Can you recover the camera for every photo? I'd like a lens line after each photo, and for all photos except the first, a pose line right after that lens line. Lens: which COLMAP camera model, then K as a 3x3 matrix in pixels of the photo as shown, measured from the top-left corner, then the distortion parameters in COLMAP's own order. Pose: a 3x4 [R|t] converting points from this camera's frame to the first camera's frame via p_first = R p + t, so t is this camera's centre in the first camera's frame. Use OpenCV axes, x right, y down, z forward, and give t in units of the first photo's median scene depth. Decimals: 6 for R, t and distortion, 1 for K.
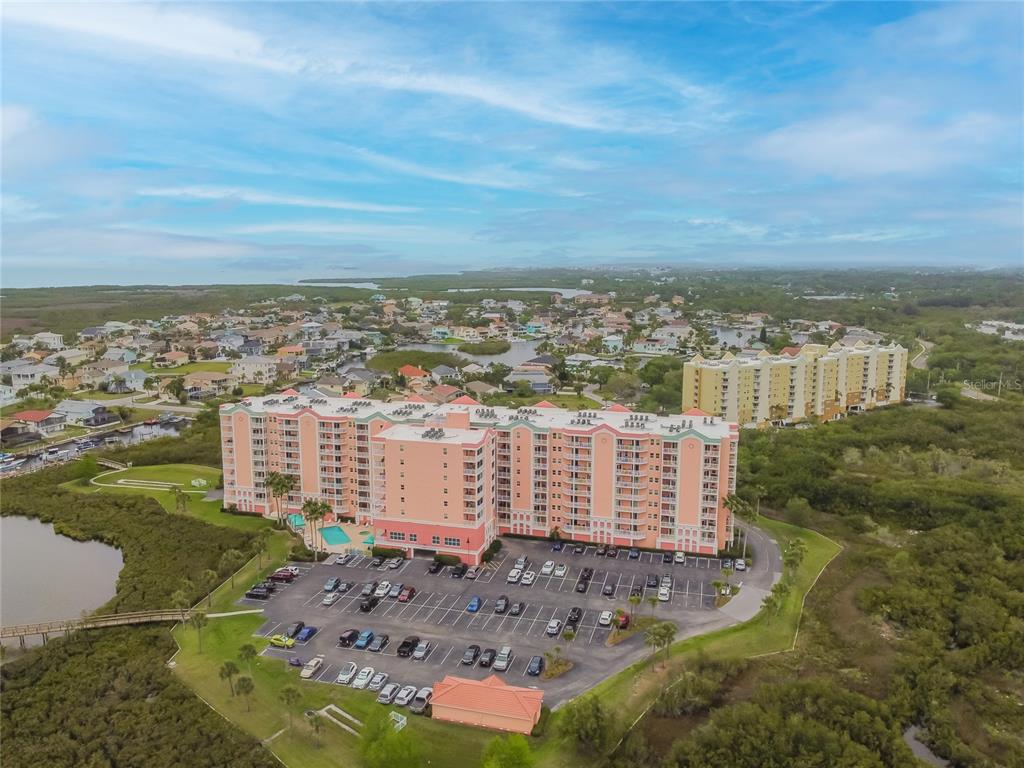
lens RADIAL K [[779.0, 0, 506.0], [0, 779.0, 385.5], [0, 0, 1]] dist [-0.006323, 0.000553]
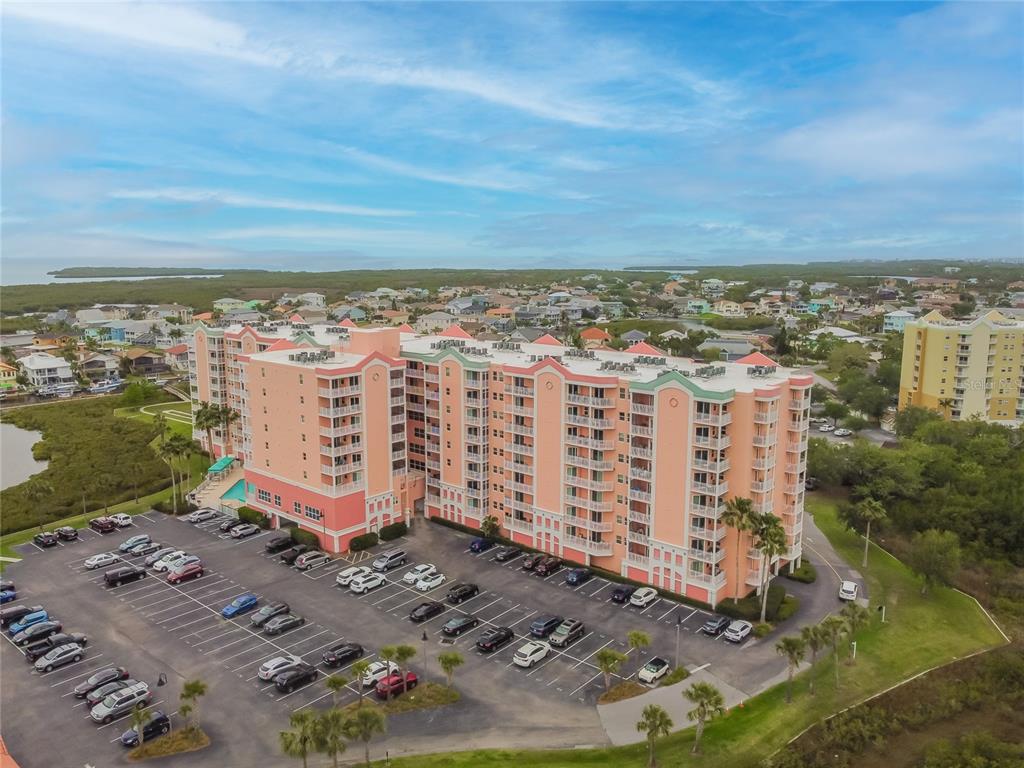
lens RADIAL K [[779.0, 0, 506.0], [0, 779.0, 385.5], [0, 0, 1]] dist [-0.006323, 0.000553]
pose [[0.902835, 0.069832, -0.424279, 0.336455], [-0.067543, 0.997507, 0.020453, 0.057527], [0.424650, 0.010191, 0.905300, 0.410907]]
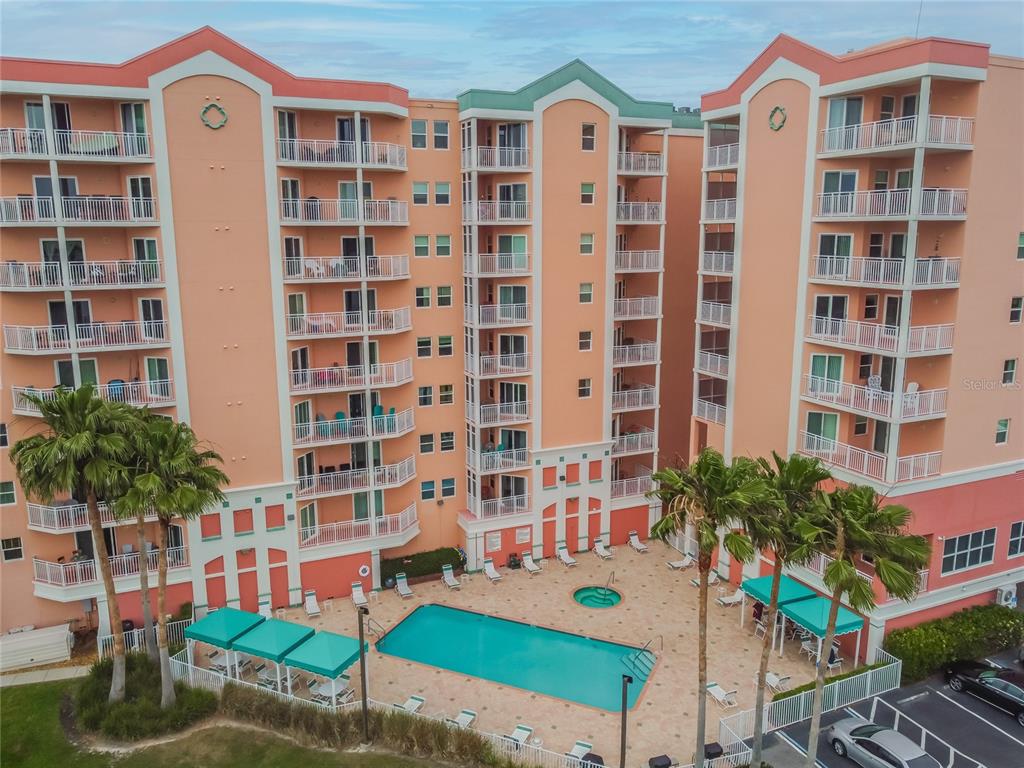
lens RADIAL K [[779.0, 0, 506.0], [0, 779.0, 385.5], [0, 0, 1]] dist [-0.006323, 0.000553]
pose [[0.776127, -0.128773, 0.617288, -0.337785], [0.109830, 0.991569, 0.068762, 0.112055], [-0.620939, 0.014429, 0.783726, 0.848928]]
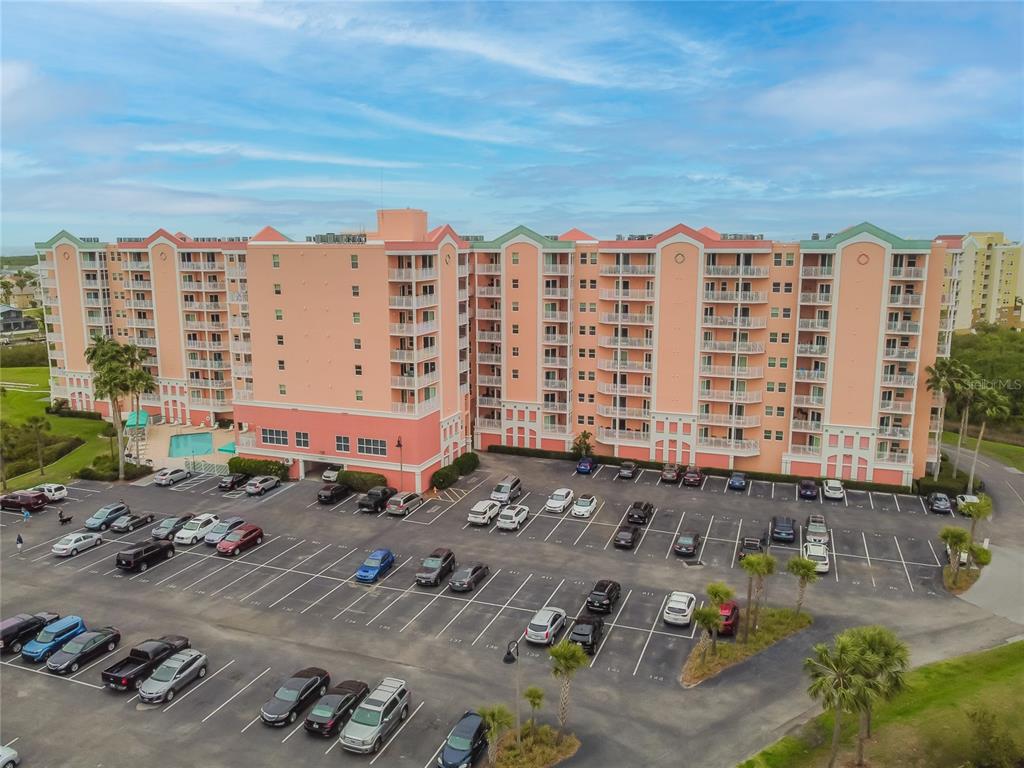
lens RADIAL K [[779.0, 0, 506.0], [0, 779.0, 385.5], [0, 0, 1]] dist [-0.006323, 0.000553]
pose [[0.995958, 0.012082, -0.089002, 0.056747], [-0.010361, 0.999751, 0.019776, 0.137169], [0.089219, -0.018774, 0.995835, 0.461031]]
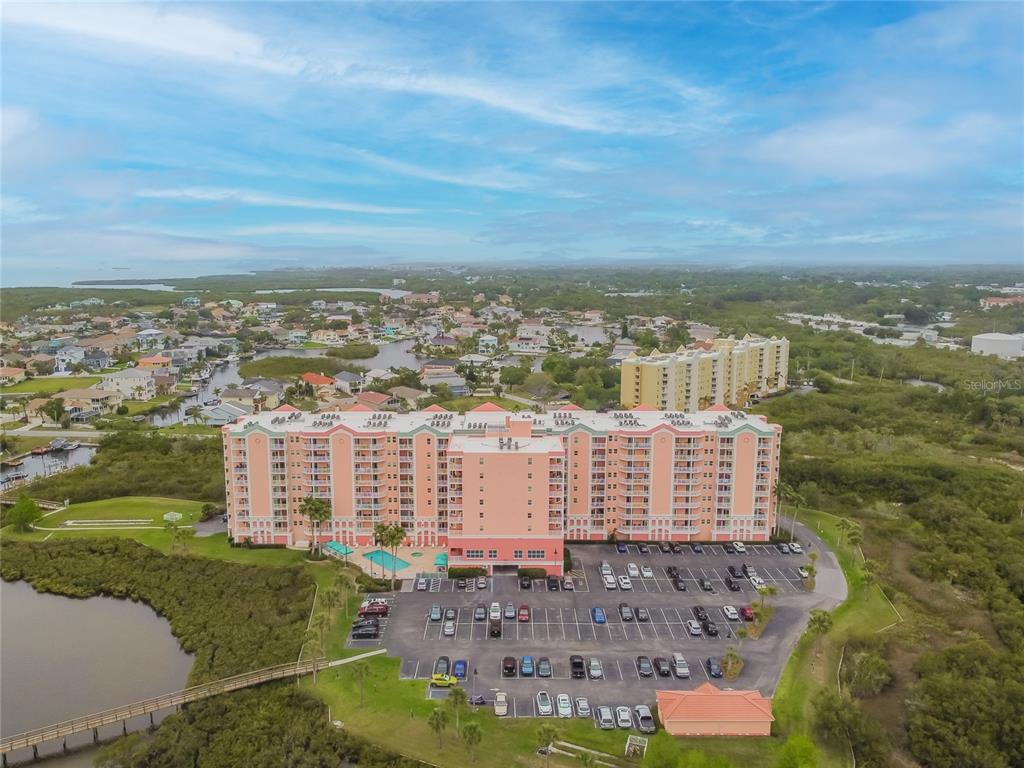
lens RADIAL K [[779.0, 0, 506.0], [0, 779.0, 385.5], [0, 0, 1]] dist [-0.006323, 0.000553]
pose [[0.963012, -0.043320, 0.265953, -0.322676], [0.042985, 0.999051, 0.007086, -0.015712], [-0.266007, 0.004608, 0.963960, 0.068862]]
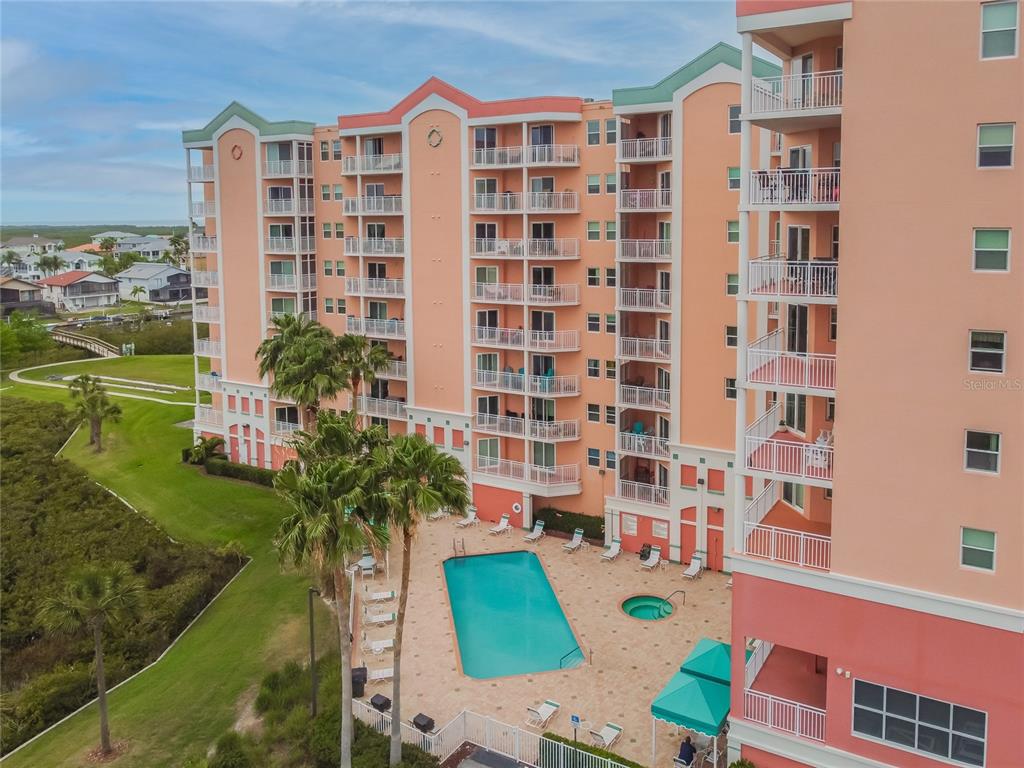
lens RADIAL K [[808.6, 0, 553.1], [0, 808.6, 281.5], [0, 0, 1]] dist [-0.008301, -0.000890]
pose [[0.969144, 0.010425, -0.246275, -0.155379], [-0.030029, 0.996657, -0.075983, 0.121218], [0.244660, 0.081034, 0.966217, 0.786283]]
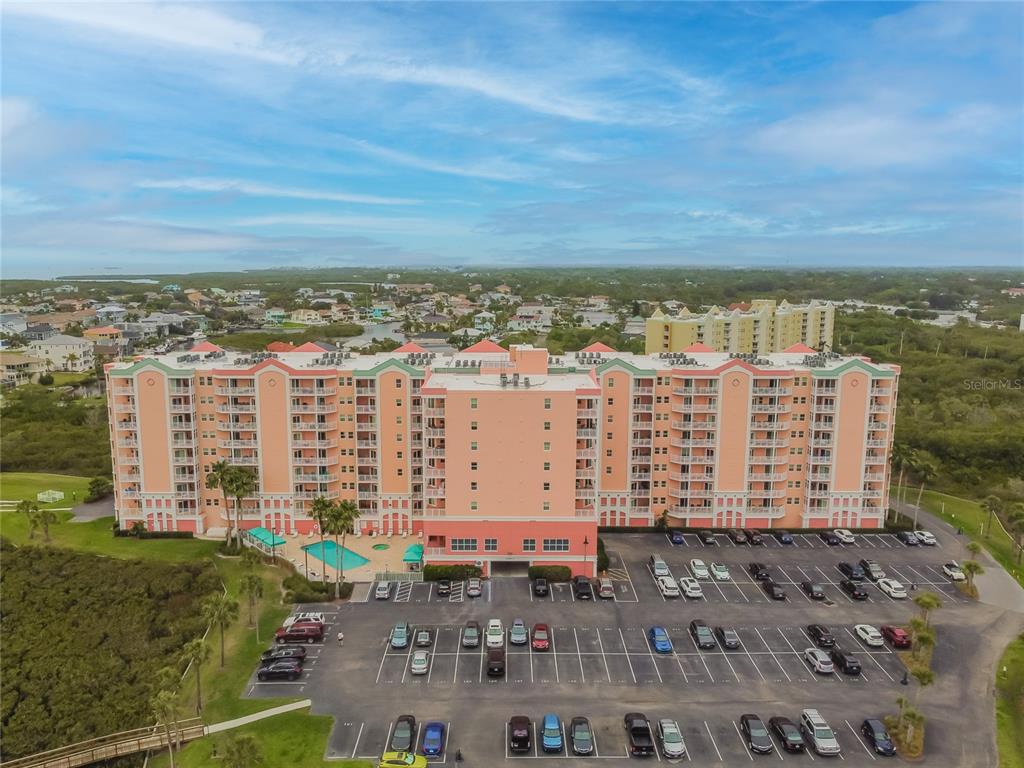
lens RADIAL K [[779.0, 0, 506.0], [0, 779.0, 385.5], [0, 0, 1]] dist [-0.006323, 0.000553]
pose [[0.962098, -0.040373, 0.269700, -0.253198], [0.041589, 0.999134, 0.001206, 0.060656], [-0.269515, 0.010056, 0.962944, 0.354872]]
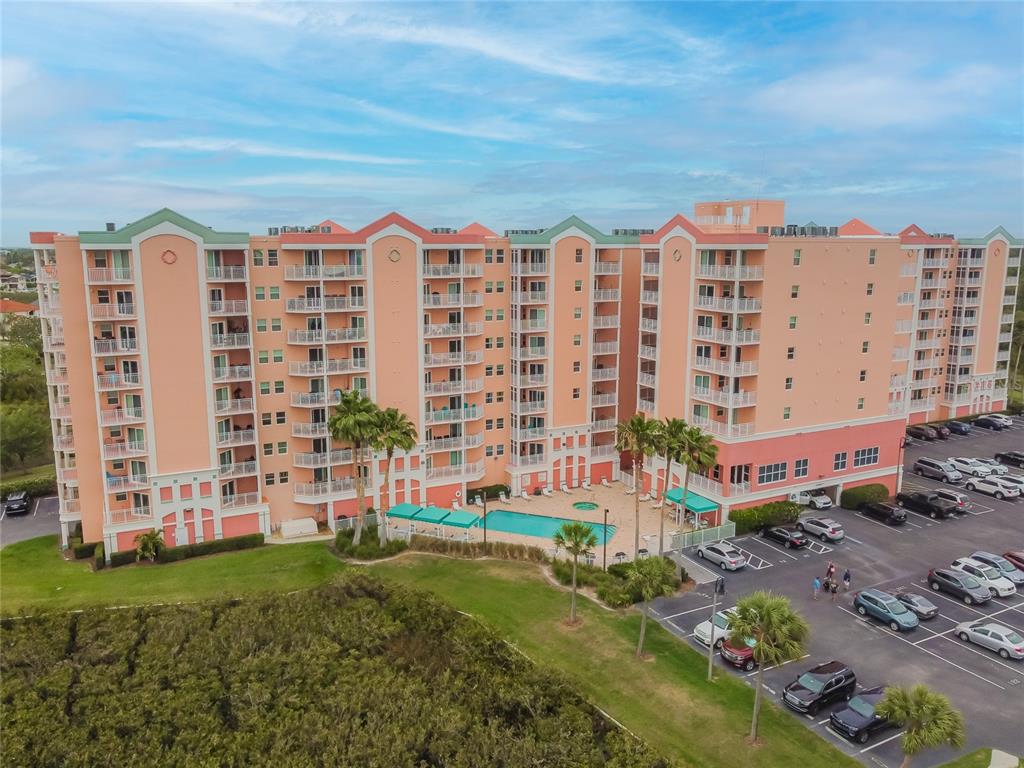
lens RADIAL K [[779.0, 0, 506.0], [0, 779.0, 385.5], [0, 0, 1]] dist [-0.006323, 0.000553]
pose [[0.741629, -0.120343, 0.659927, -0.486771], [0.109334, 0.992307, 0.058085, 0.098143], [-0.661840, 0.029075, 0.749081, 0.722687]]
